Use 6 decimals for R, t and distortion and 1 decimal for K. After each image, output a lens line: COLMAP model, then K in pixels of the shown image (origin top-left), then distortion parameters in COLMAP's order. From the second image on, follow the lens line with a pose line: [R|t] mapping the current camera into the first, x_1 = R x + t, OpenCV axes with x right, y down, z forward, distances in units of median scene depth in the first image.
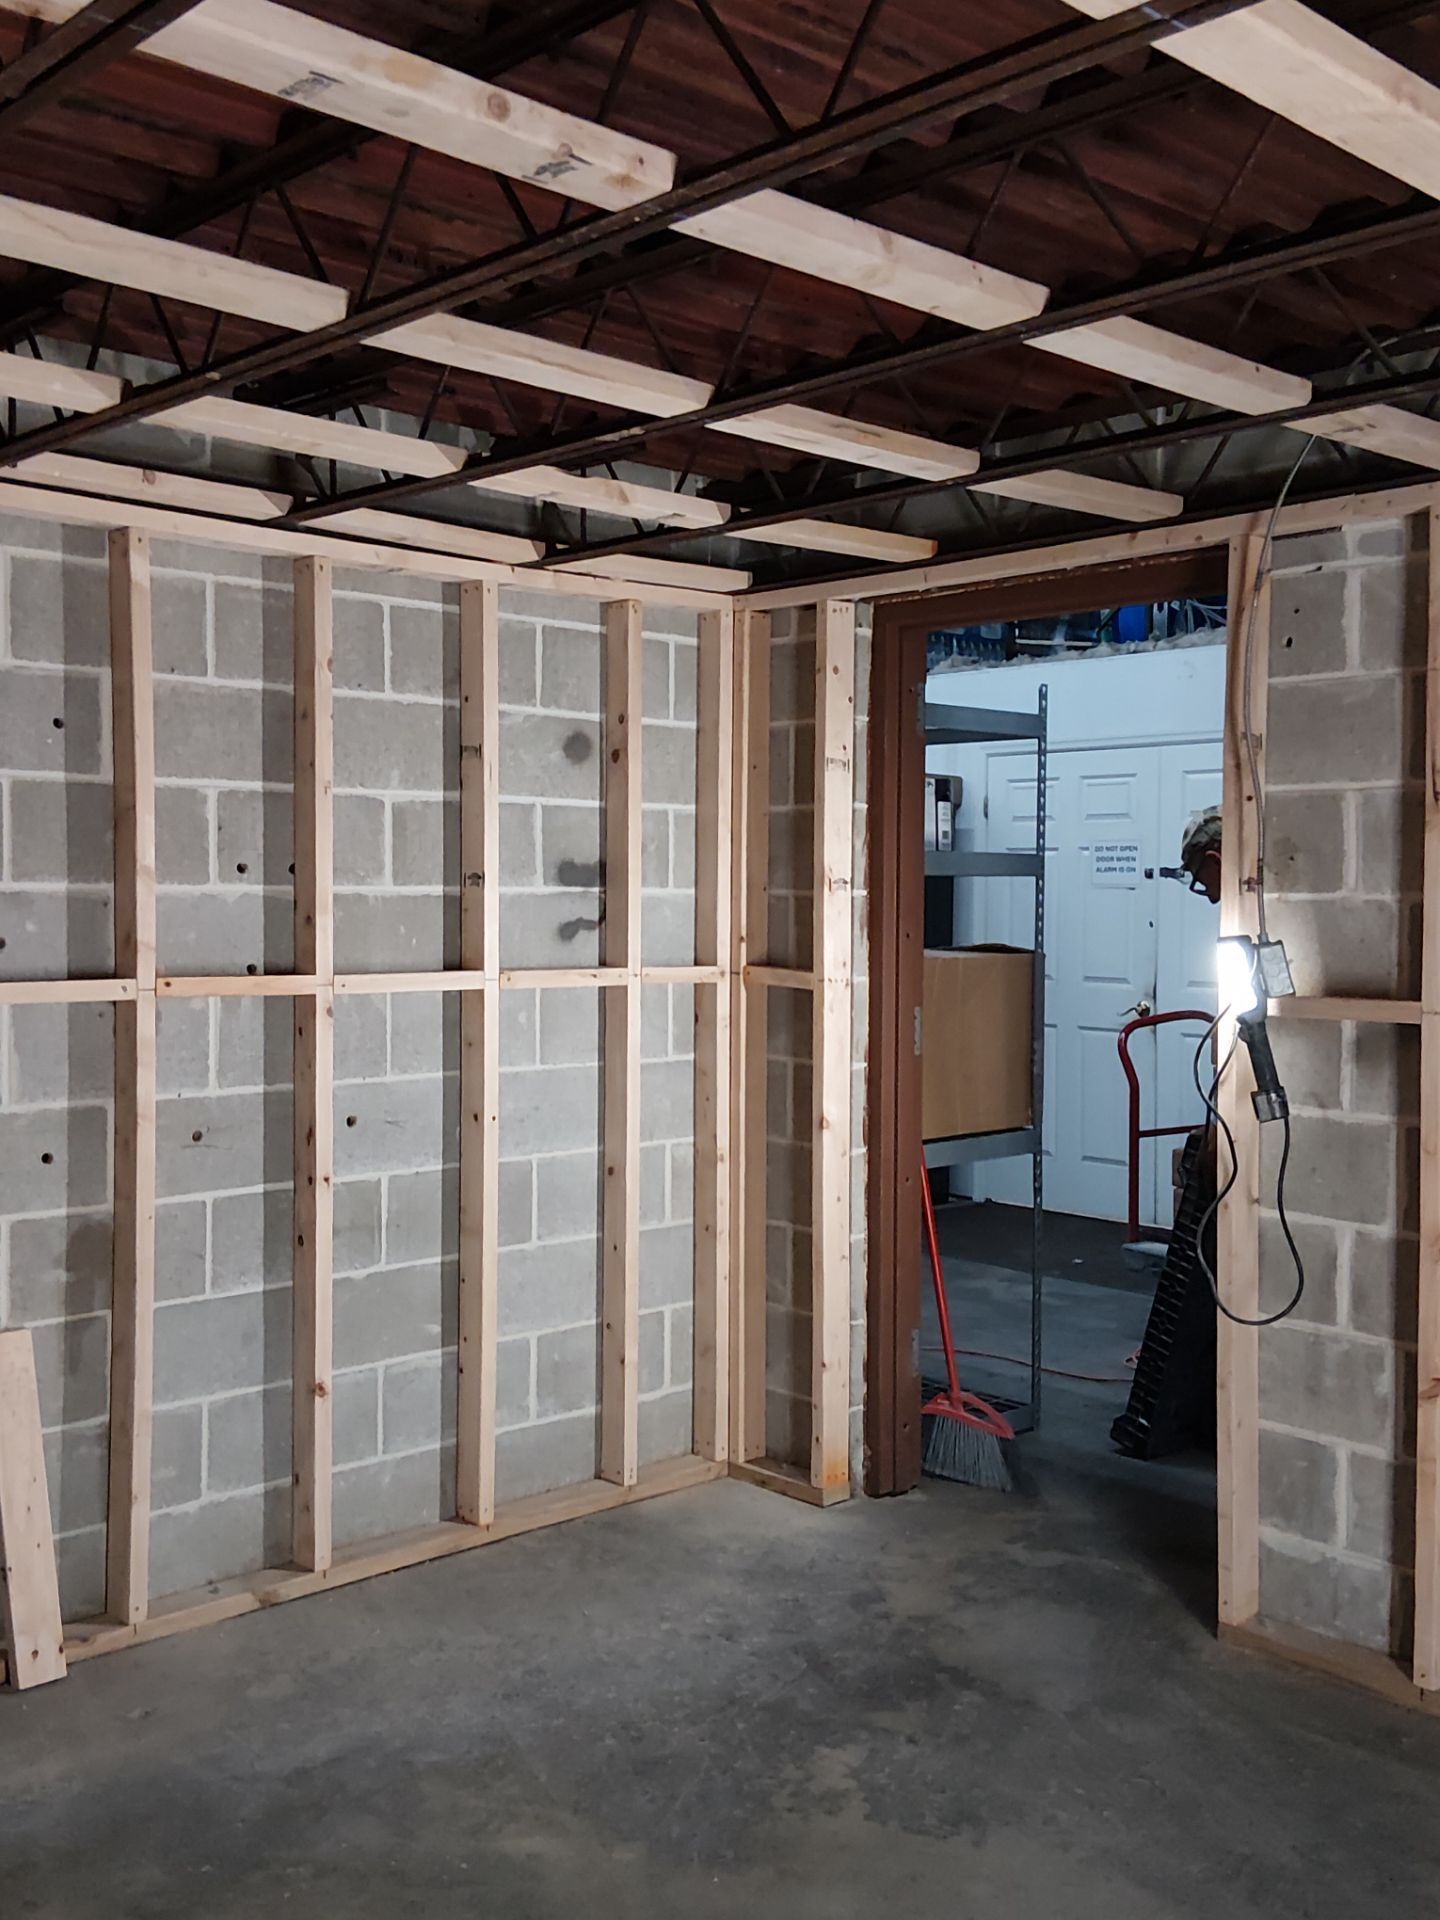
lens RADIAL K [[1940.8, 0, 702.0], [0, 1940.8, 944.7], [0, 0, 1]] dist [0.161952, -0.305286]
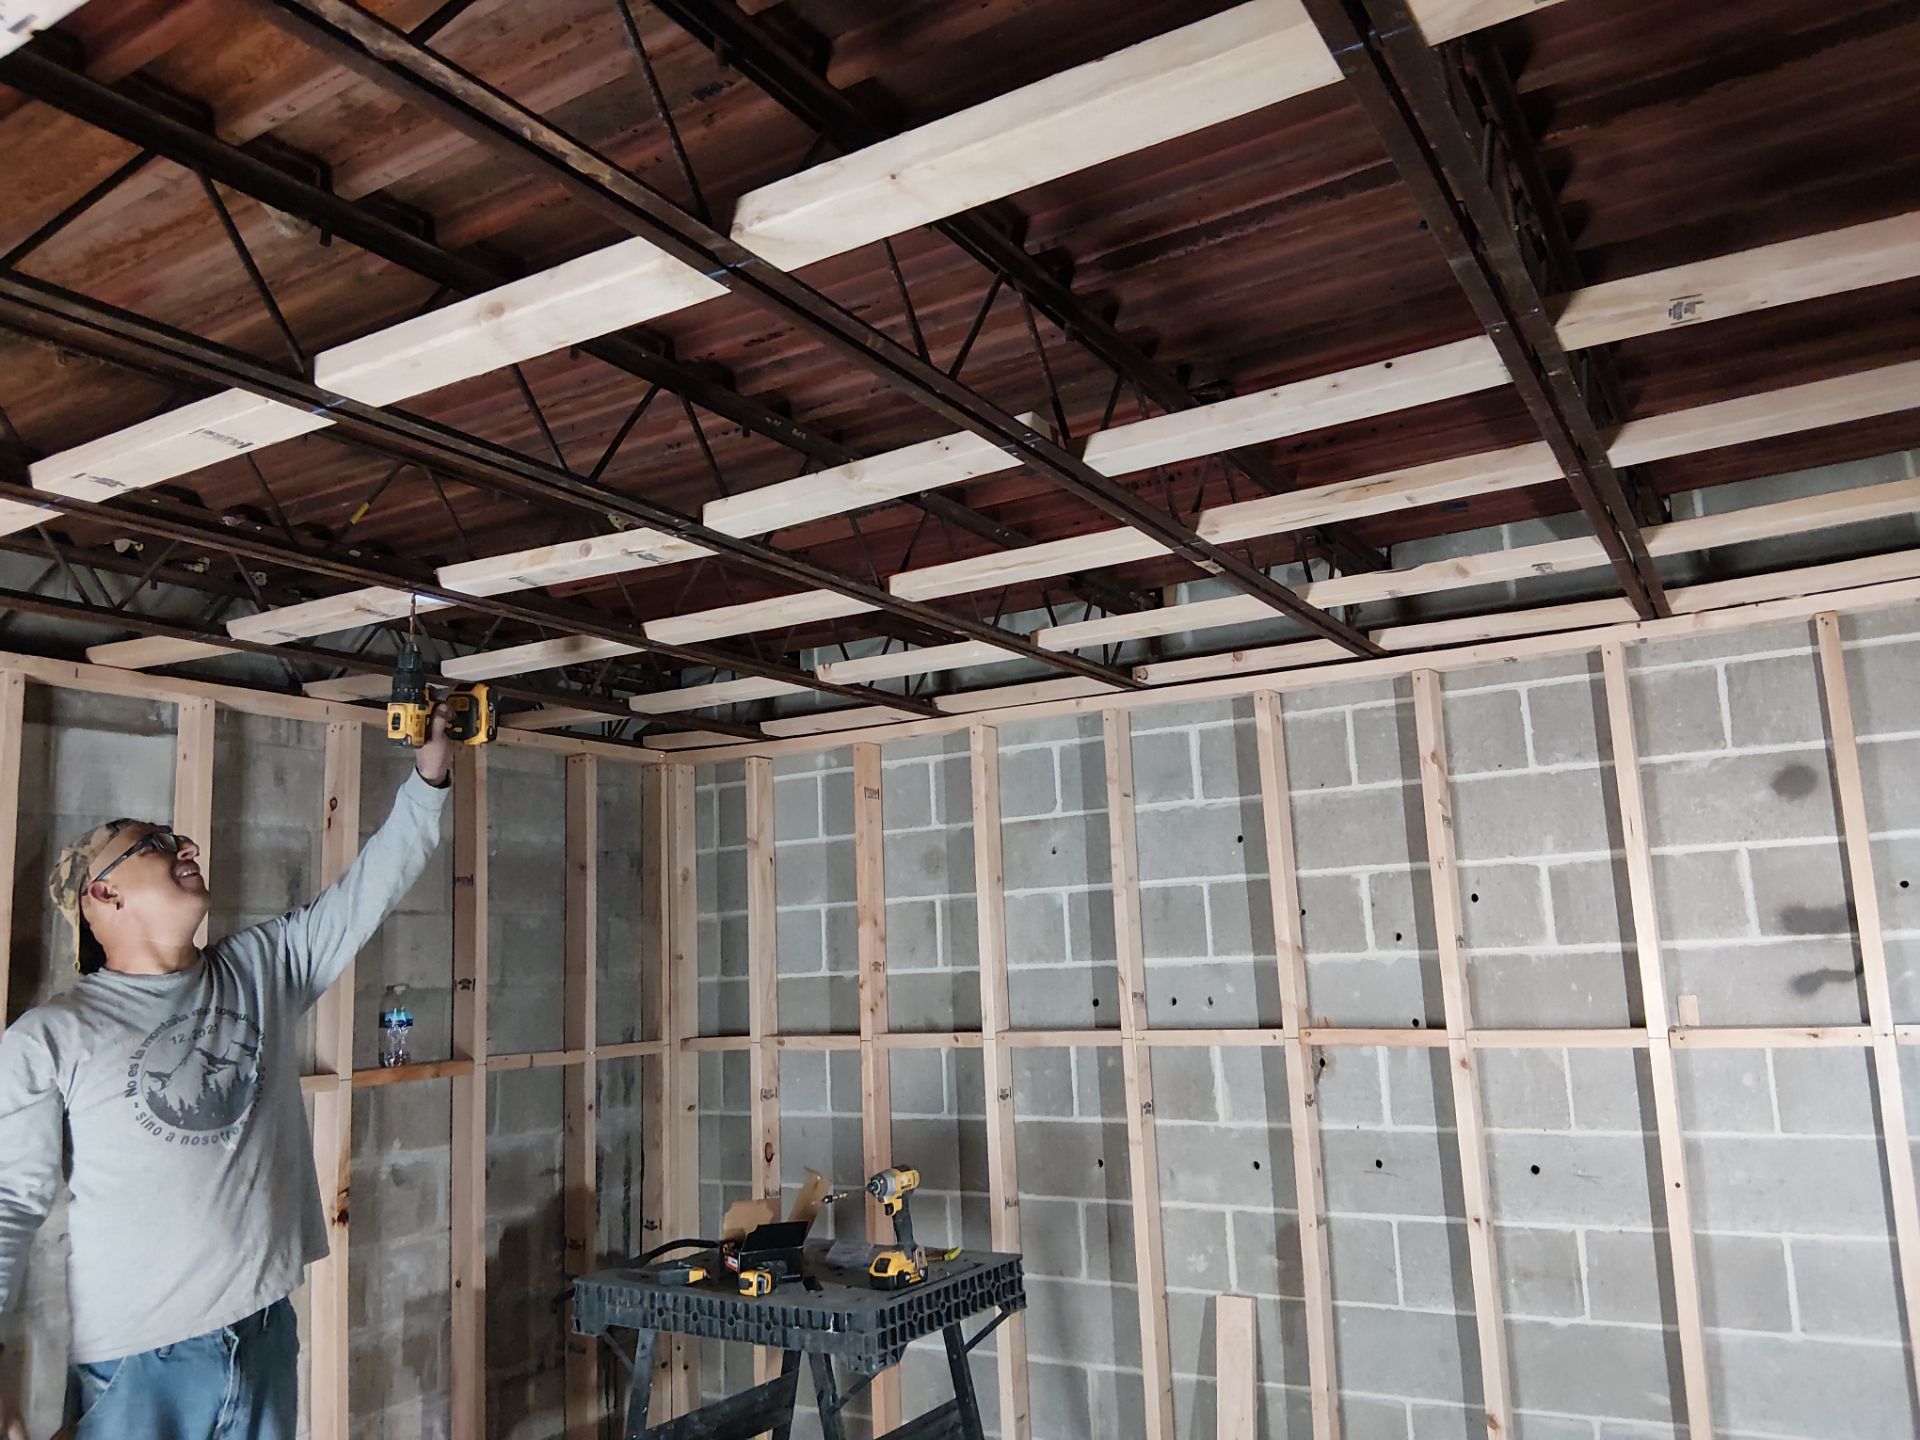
lens RADIAL K [[1469.2, 0, 906.9], [0, 1469.2, 727.4], [0, 0, 1]] dist [0.113059, -0.165540]
pose [[0.260397, -0.173370, -0.949808, 0.562646], [0.015888, 0.984382, -0.175325, -0.010158], [0.965371, 0.030563, 0.259085, 0.457564]]
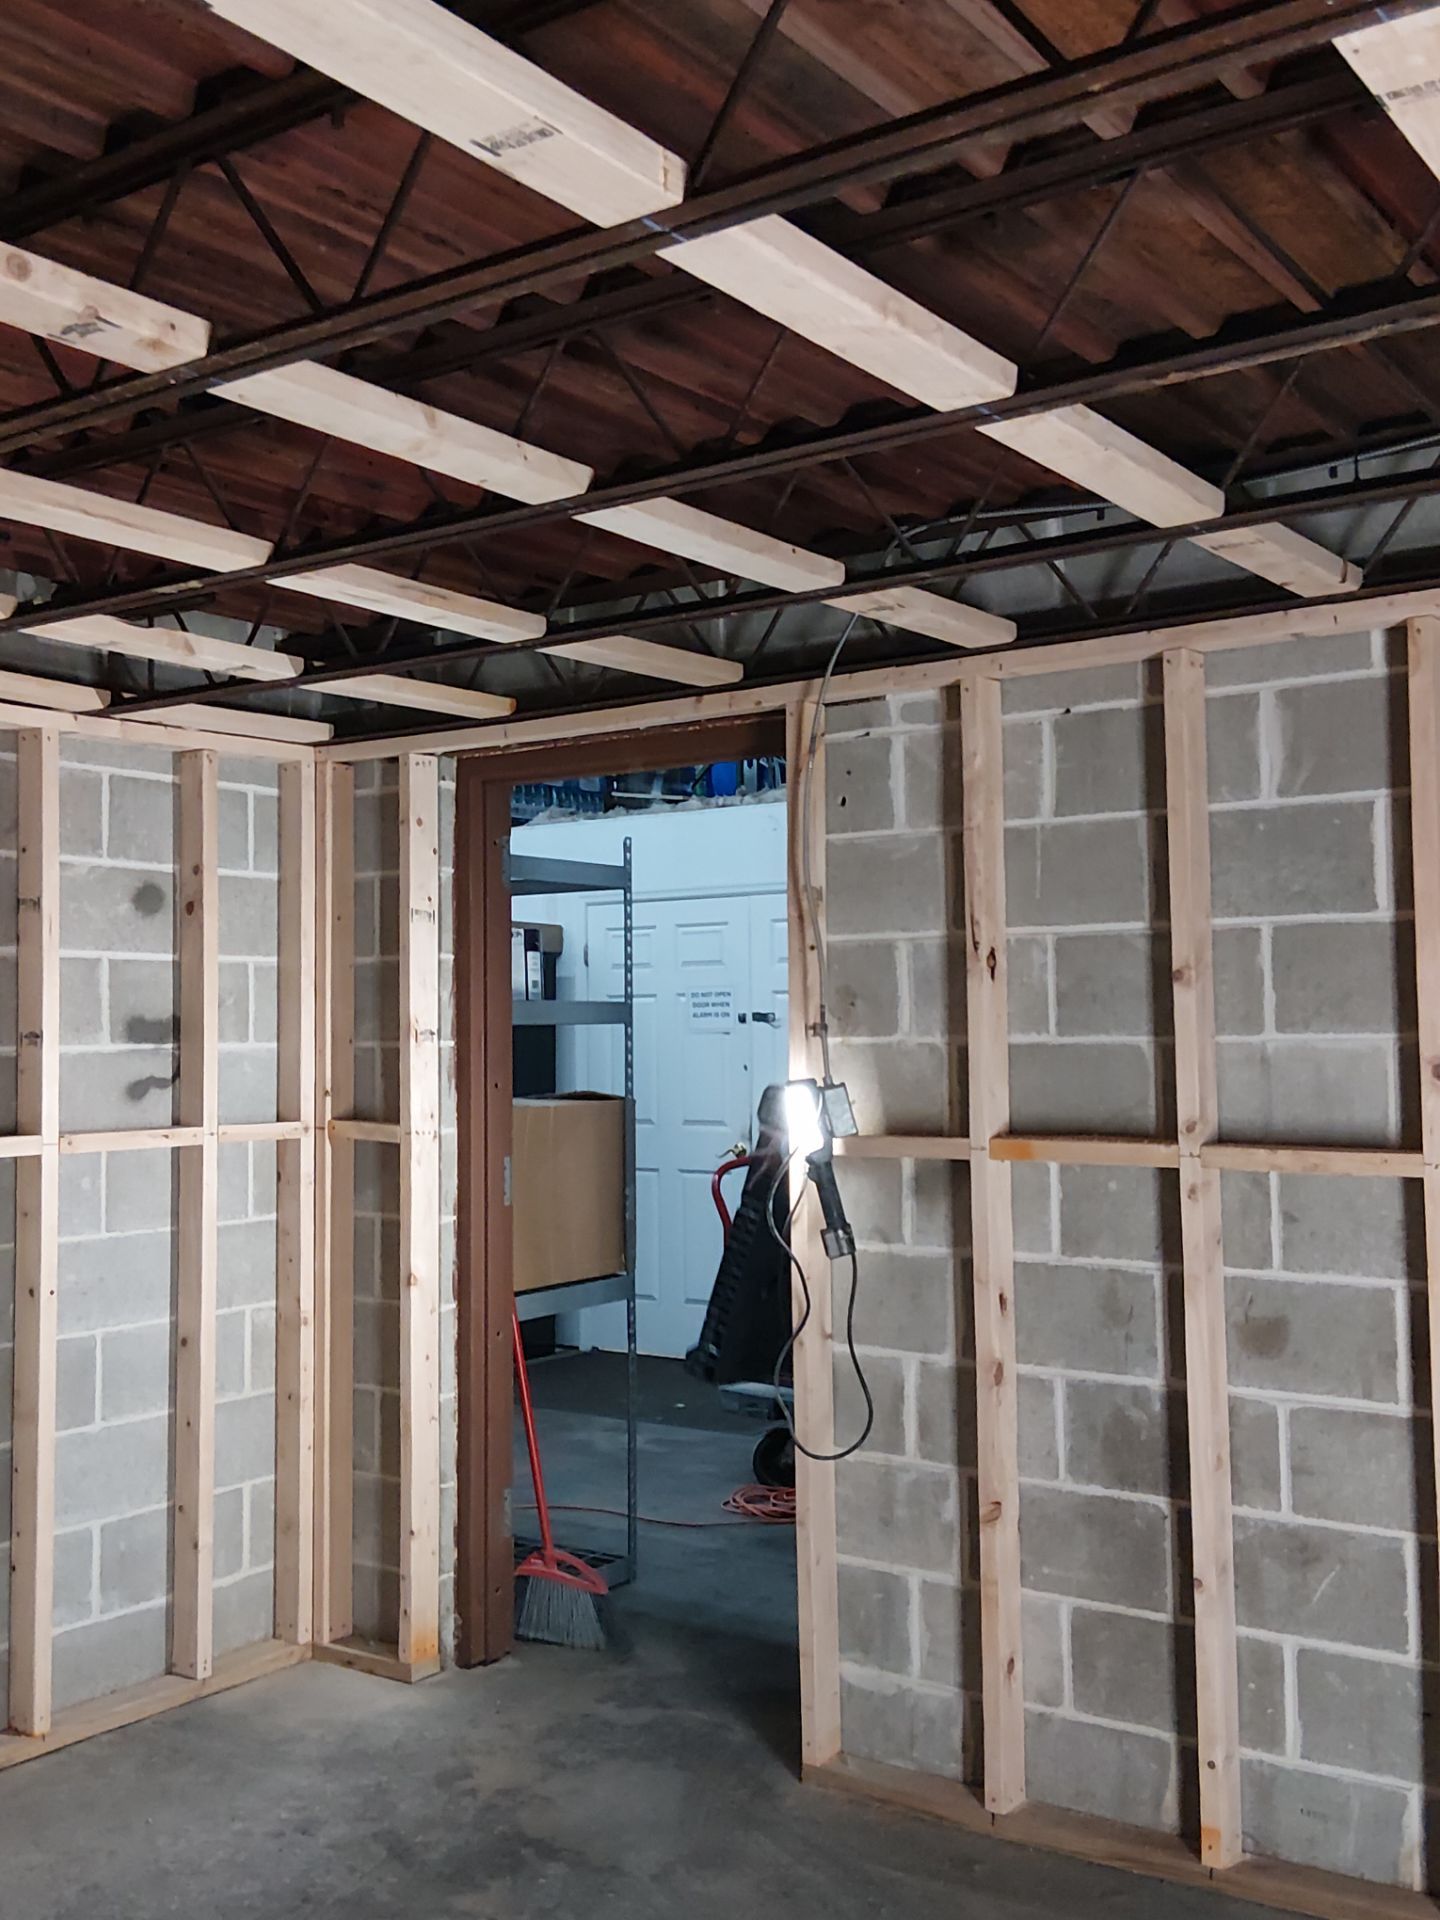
lens RADIAL K [[1940.8, 0, 702.0], [0, 1940.8, 944.7], [0, 0, 1]] dist [0.161952, -0.305286]
pose [[0.980193, -0.007987, 0.197883, 0.014078], [0.022923, 0.997046, -0.073305, -0.001209], [-0.196713, 0.076389, 0.977481, -0.006122]]
